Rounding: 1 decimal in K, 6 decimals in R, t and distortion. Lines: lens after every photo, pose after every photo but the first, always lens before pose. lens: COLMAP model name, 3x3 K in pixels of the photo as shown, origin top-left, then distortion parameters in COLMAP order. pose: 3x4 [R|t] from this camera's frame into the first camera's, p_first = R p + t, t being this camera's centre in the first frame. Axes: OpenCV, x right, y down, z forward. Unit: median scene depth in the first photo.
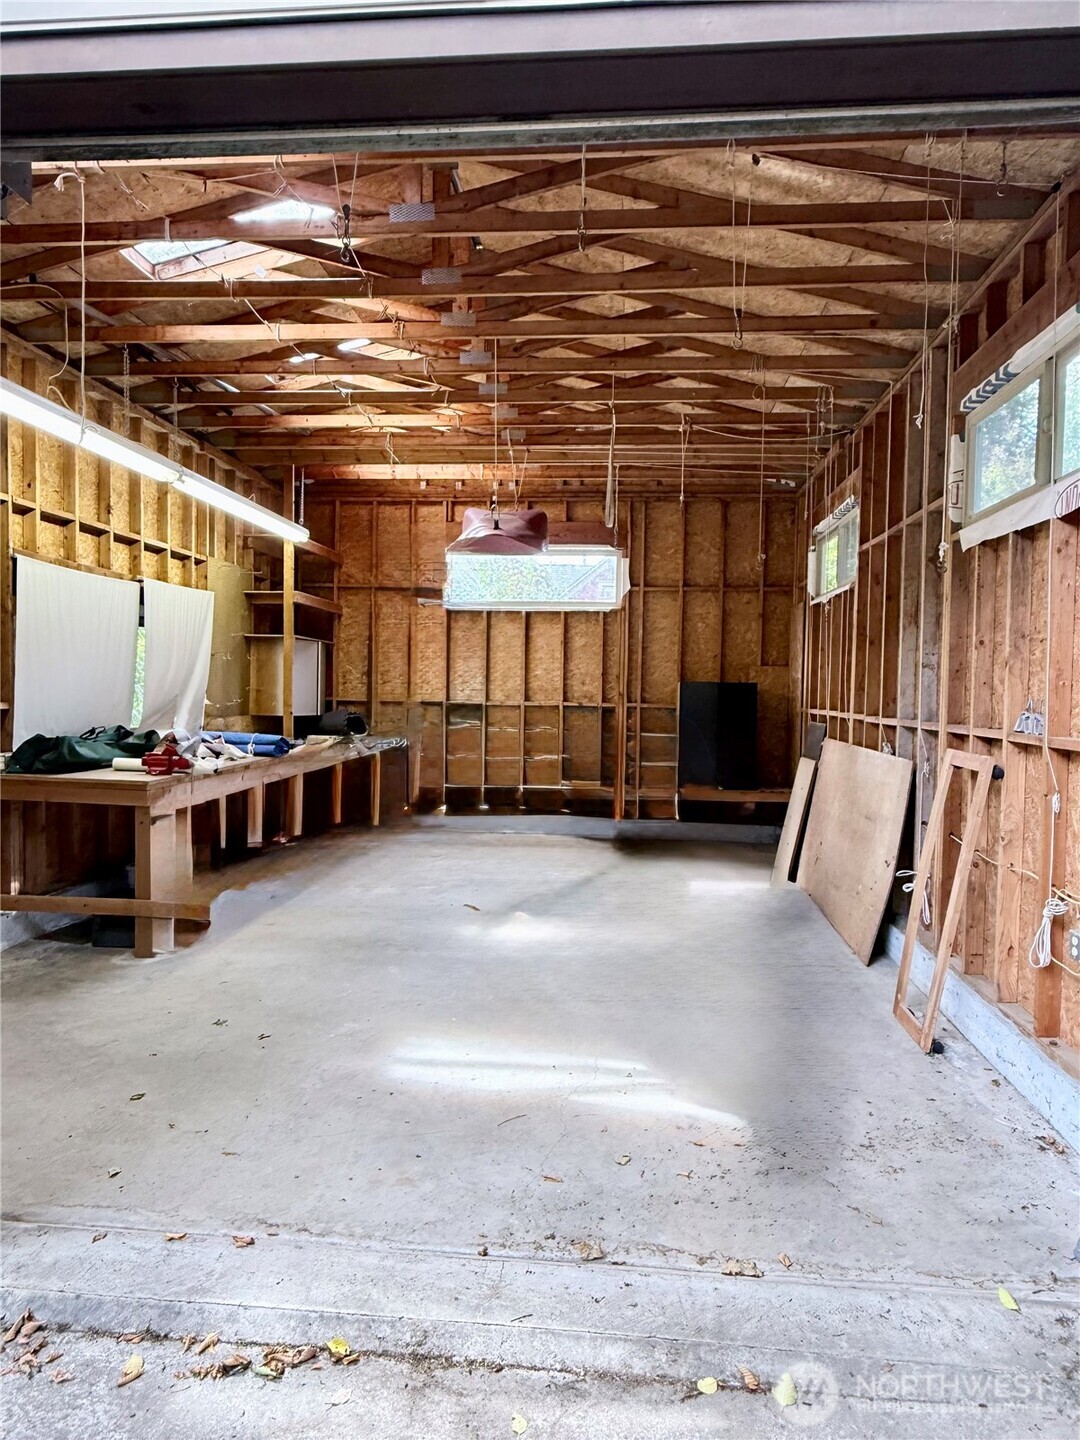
lens RADIAL K [[924.6, 0, 542.4], [0, 924.6, 720.4], [0, 0, 1]] dist [-0.005647, -0.000805]
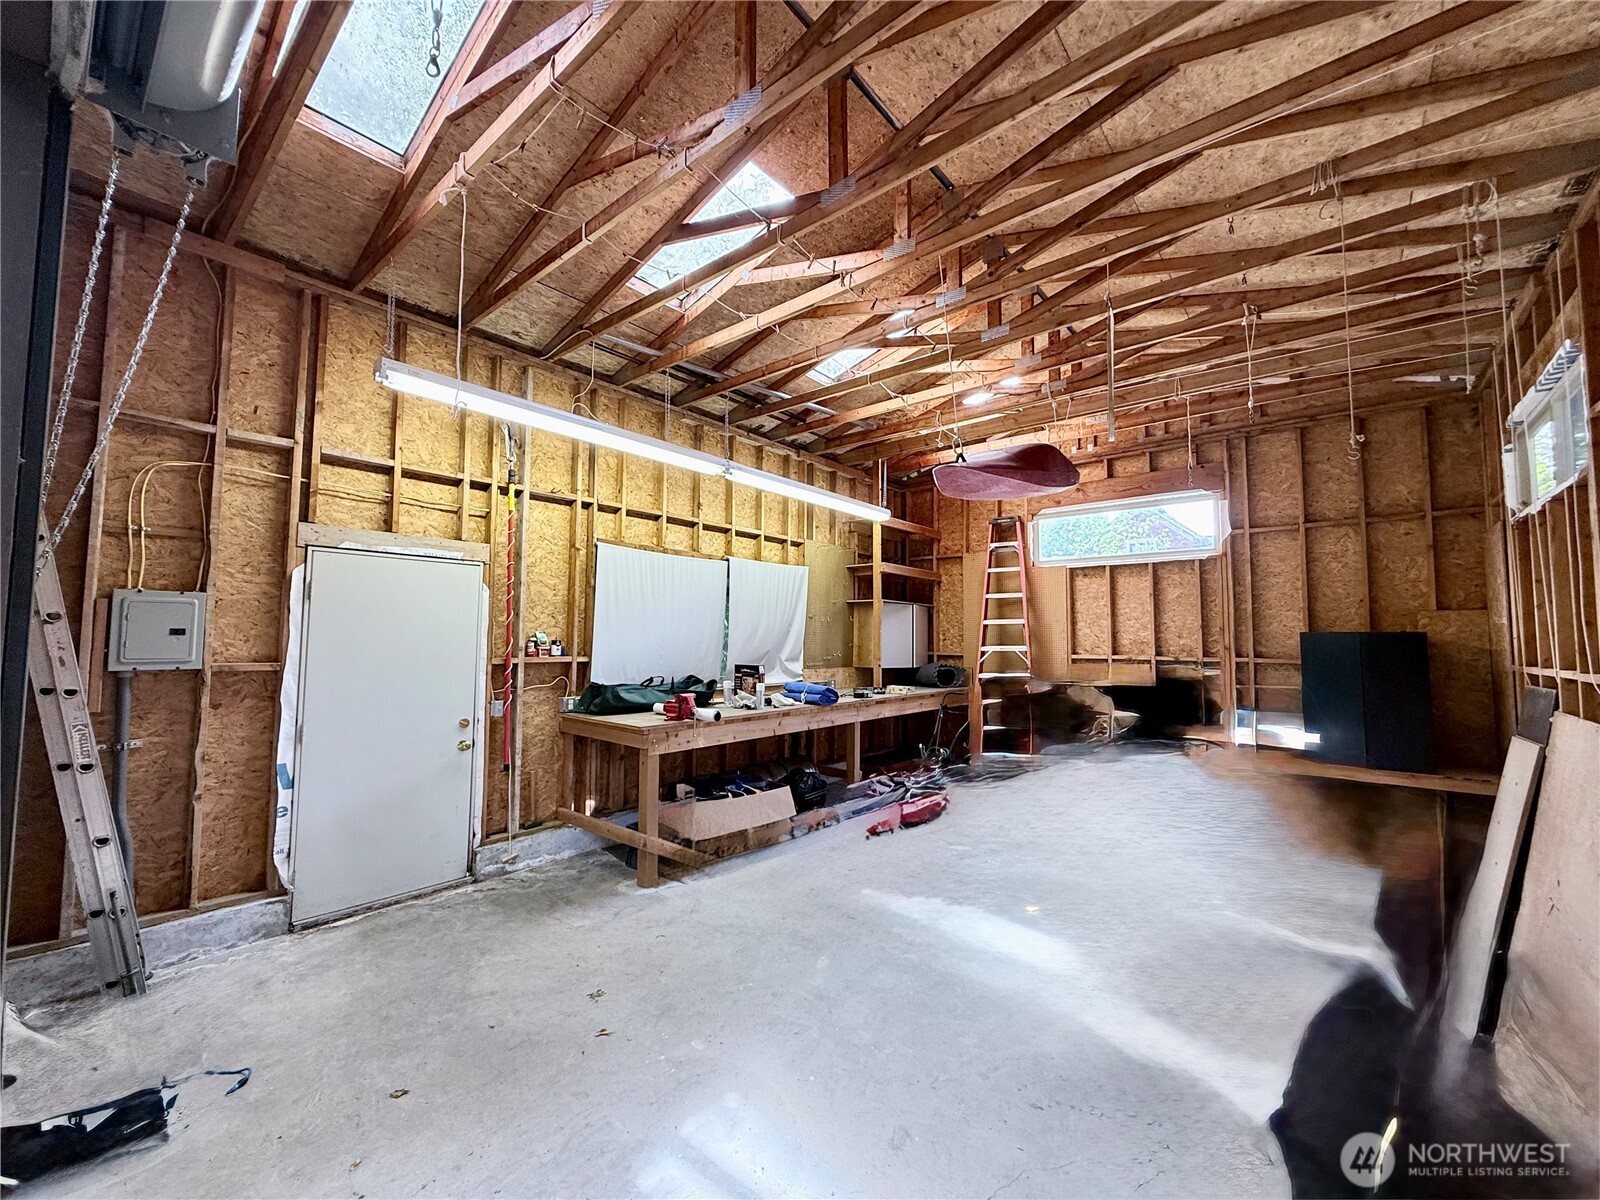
lens RADIAL K [[638.7, 0, 800.9], [0, 638.7, 599.3], [0, 0, 1]] dist [0.000006, -0.000127]
pose [[0.823043, -0.049113, -0.565852, 0.108124], [-0.011601, 0.994593, -0.103200, -0.006651], [0.567861, 0.091502, 0.818023, 0.269861]]
